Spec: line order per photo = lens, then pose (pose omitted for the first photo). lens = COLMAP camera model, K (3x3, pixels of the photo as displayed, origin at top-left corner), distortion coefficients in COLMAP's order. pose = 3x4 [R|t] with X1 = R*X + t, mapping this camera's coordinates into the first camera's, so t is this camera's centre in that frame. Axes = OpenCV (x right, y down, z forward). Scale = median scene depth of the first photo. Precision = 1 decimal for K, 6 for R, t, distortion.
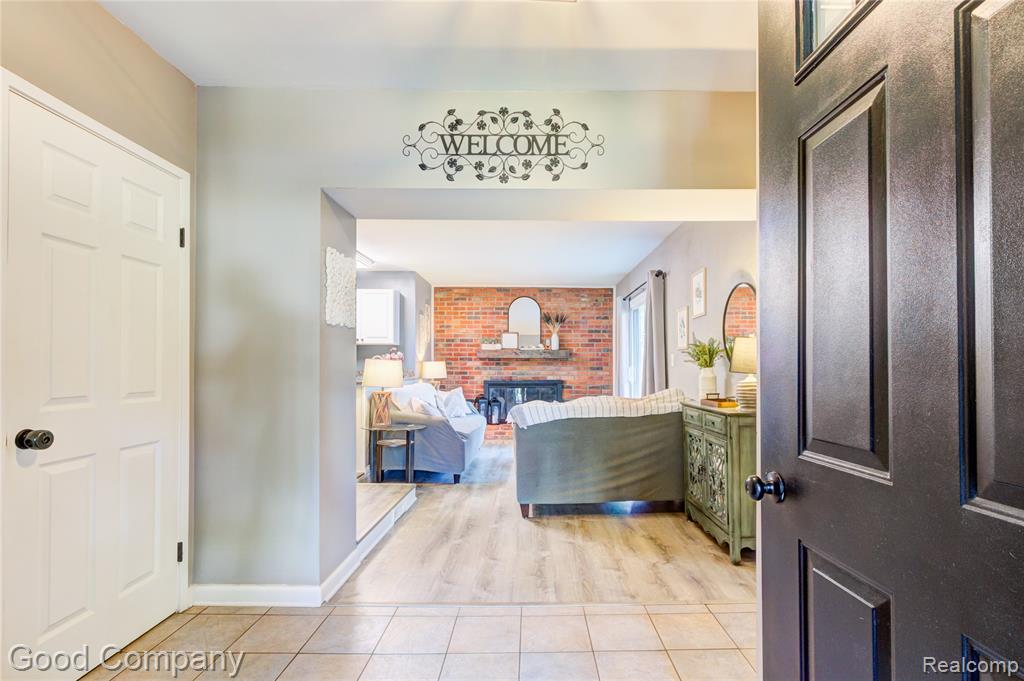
lens RADIAL K [[501.4, 0, 539.6], [0, 501.4, 358.0], [0, 0, 1]] dist [-0.002533, 0.000034]
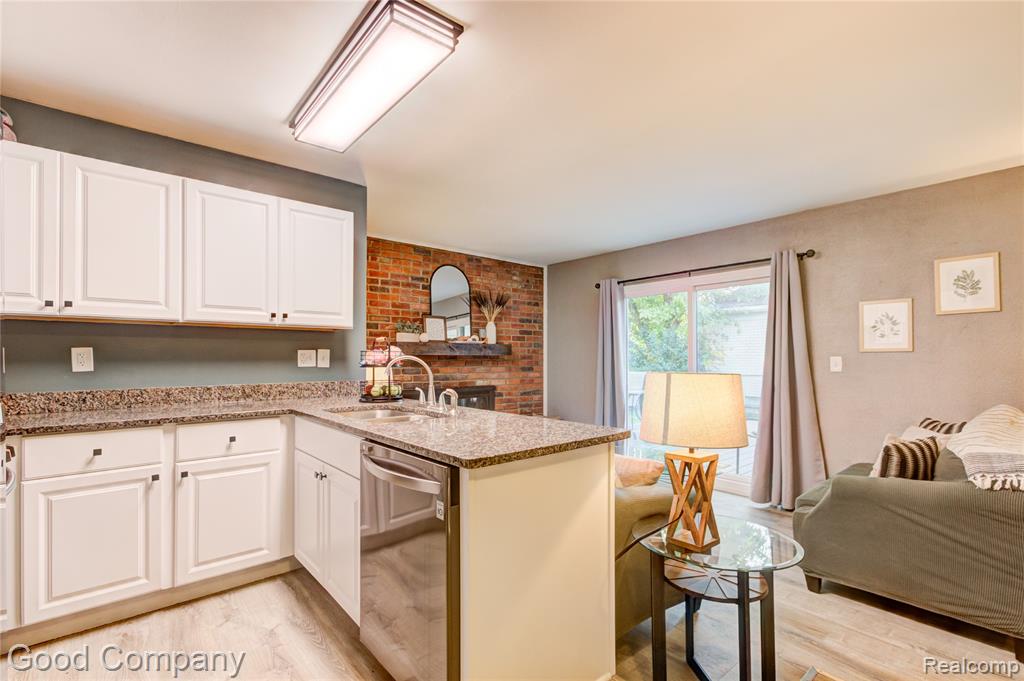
lens RADIAL K [[473.7, 0, 511.5], [0, 473.7, 345.4], [0, 0, 1]] dist [-0.010256, 0.006499]
pose [[0.768856, 0.014346, 0.639261, -0.419534], [-0.010661, 0.999897, -0.009617, -0.008733], [-0.639333, 0.000579, 0.768930, 0.505680]]
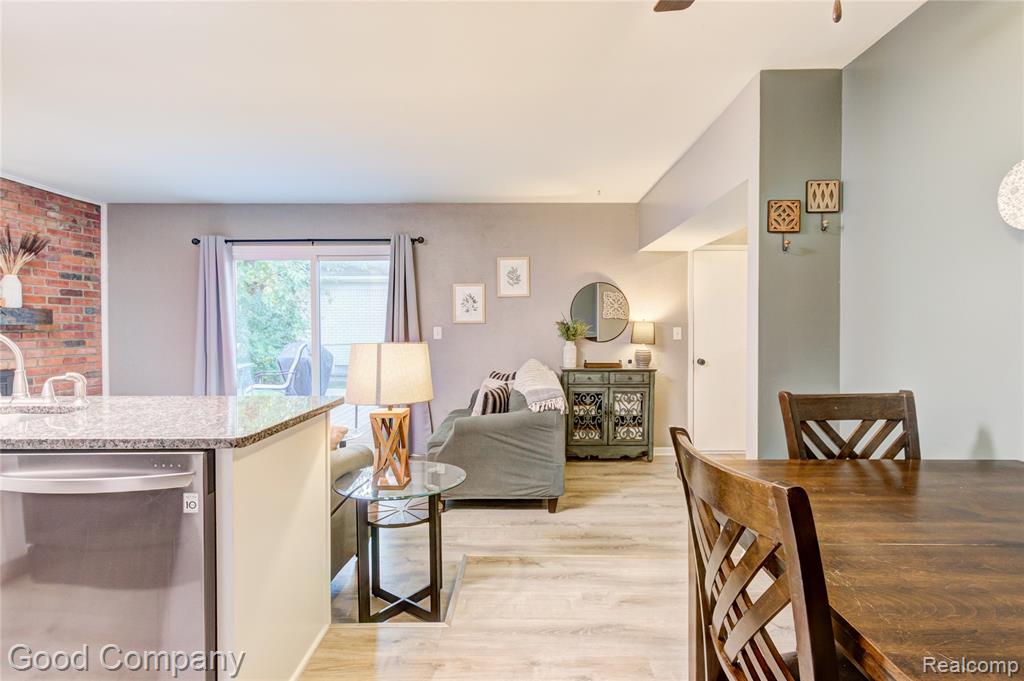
lens RADIAL K [[502.2, 0, 521.7], [0, 502.2, 334.4], [0, 0, 1]] dist [-0.005224, 0.002835]
pose [[0.022063, -0.017542, 0.999603, -0.488305], [-0.019547, 0.999647, 0.017974, -0.009500], [-0.999565, -0.019936, 0.021712, 0.546190]]
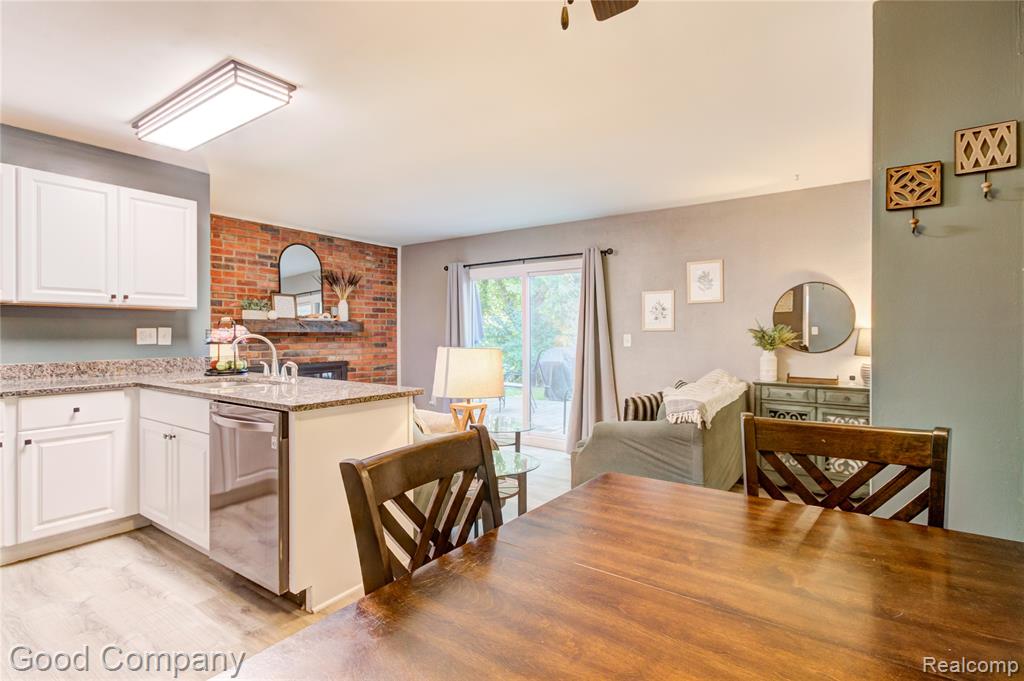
lens RADIAL K [[498.2, 0, 506.7], [0, 498.2, 330.1], [0, 0, 1]] dist [0.014041, 0.001193]
pose [[0.589548, 0.003129, 0.807727, -0.469326], [-0.015121, 0.999860, 0.007162, -0.013304], [-0.807592, -0.016436, 0.589513, 0.401888]]
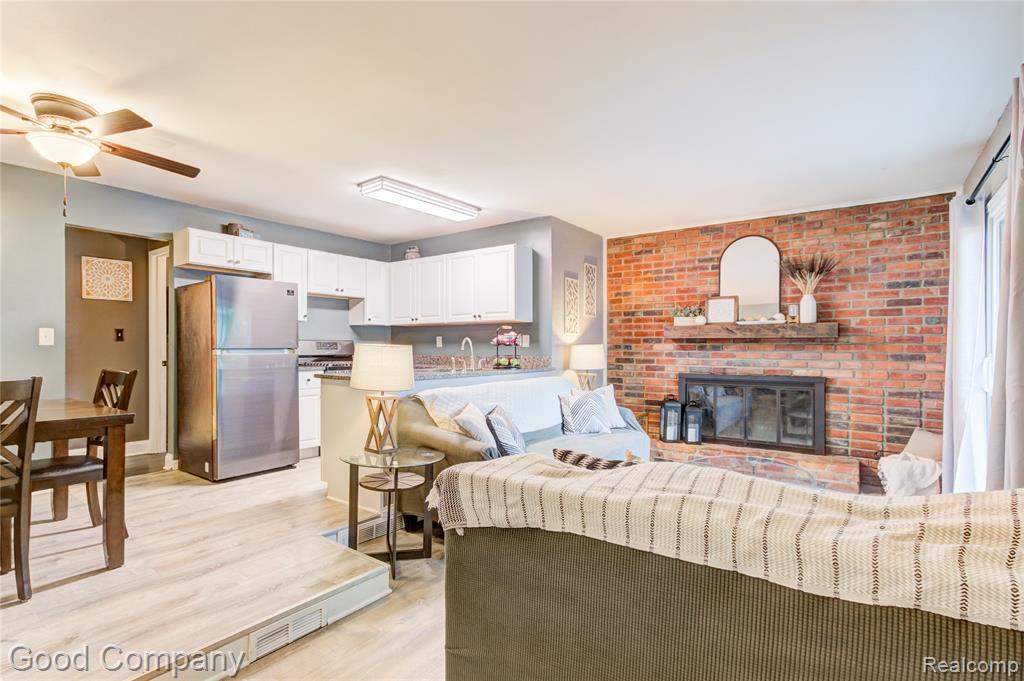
lens RADIAL K [[498.2, 0, 486.0], [0, 498.2, 347.1], [0, 0, 1]] dist [0.014041, 0.001193]
pose [[0.780006, 0.002018, -0.625768, 0.110631], [0.009414, 0.999844, 0.014959, -0.001171], [0.625701, -0.017559, 0.779865, 0.373284]]
